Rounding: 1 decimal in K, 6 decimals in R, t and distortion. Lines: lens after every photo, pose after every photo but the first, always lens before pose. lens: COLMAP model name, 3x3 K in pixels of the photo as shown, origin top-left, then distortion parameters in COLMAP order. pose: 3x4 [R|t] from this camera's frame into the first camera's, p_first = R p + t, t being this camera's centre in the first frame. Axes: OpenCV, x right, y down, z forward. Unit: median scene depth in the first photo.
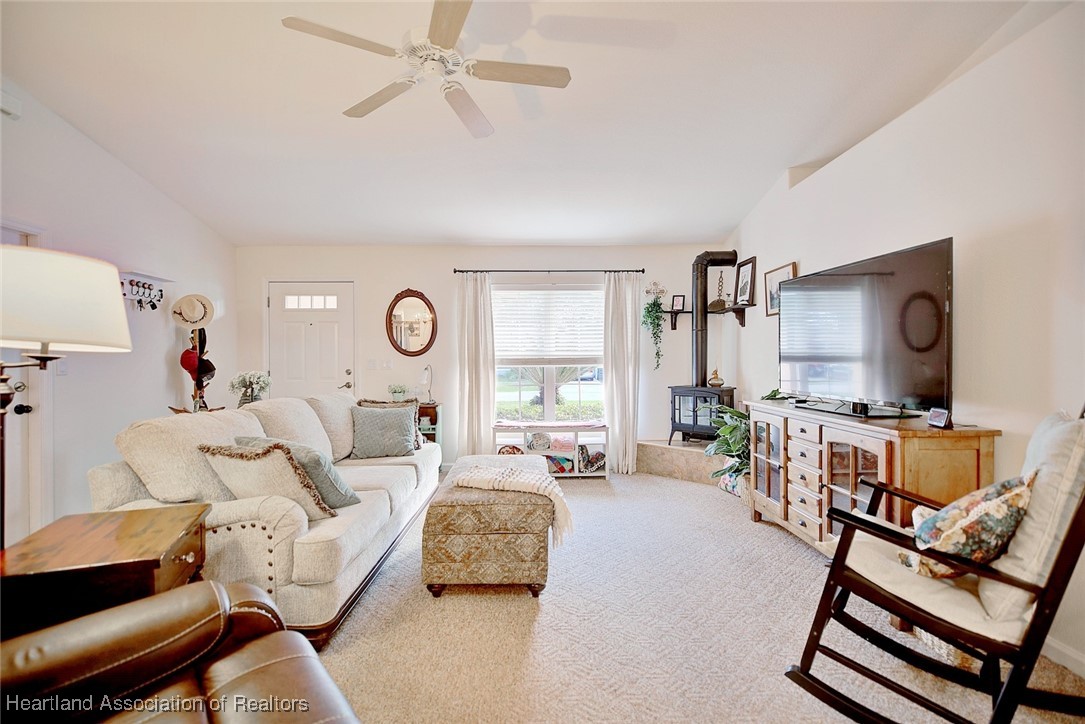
lens RADIAL K [[492.4, 0, 545.8], [0, 492.4, 363.2], [0, 0, 1]] dist [-0.001235, -0.000371]
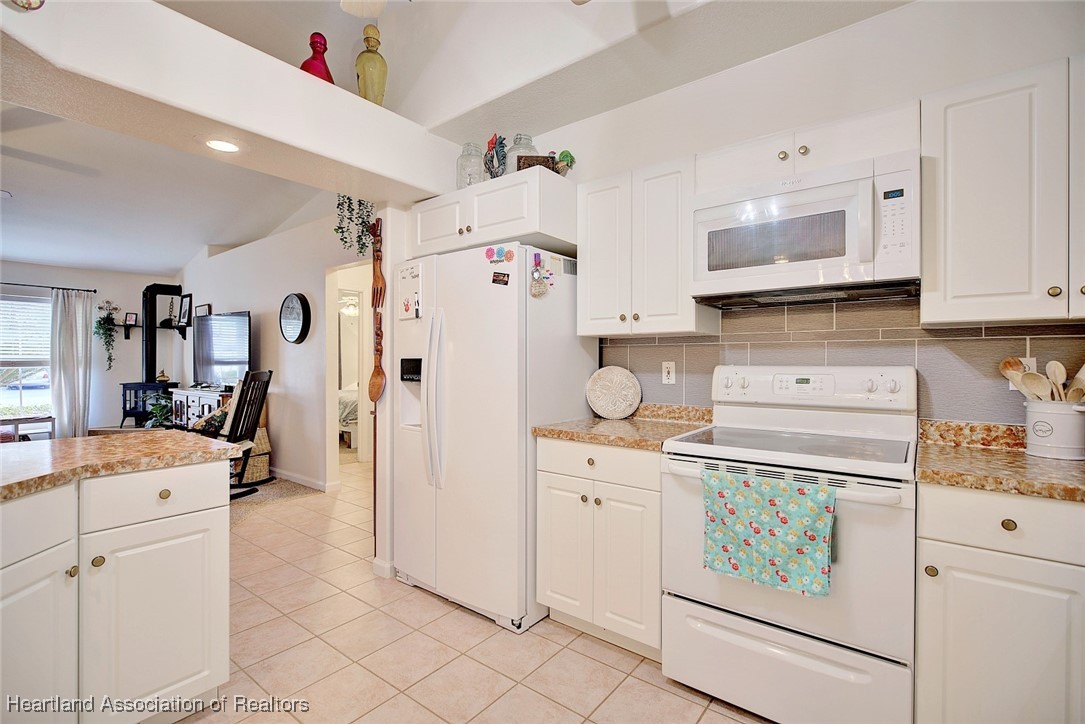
lens RADIAL K [[492.4, 0, 539.0], [0, 492.4, 361.0], [0, 0, 1]] dist [-0.001235, -0.000371]
pose [[0.637211, 0.002554, 0.770685, -0.046331], [0.002736, 0.999981, -0.005576, -0.001205], [-0.770684, 0.005662, 0.637192, -0.683711]]
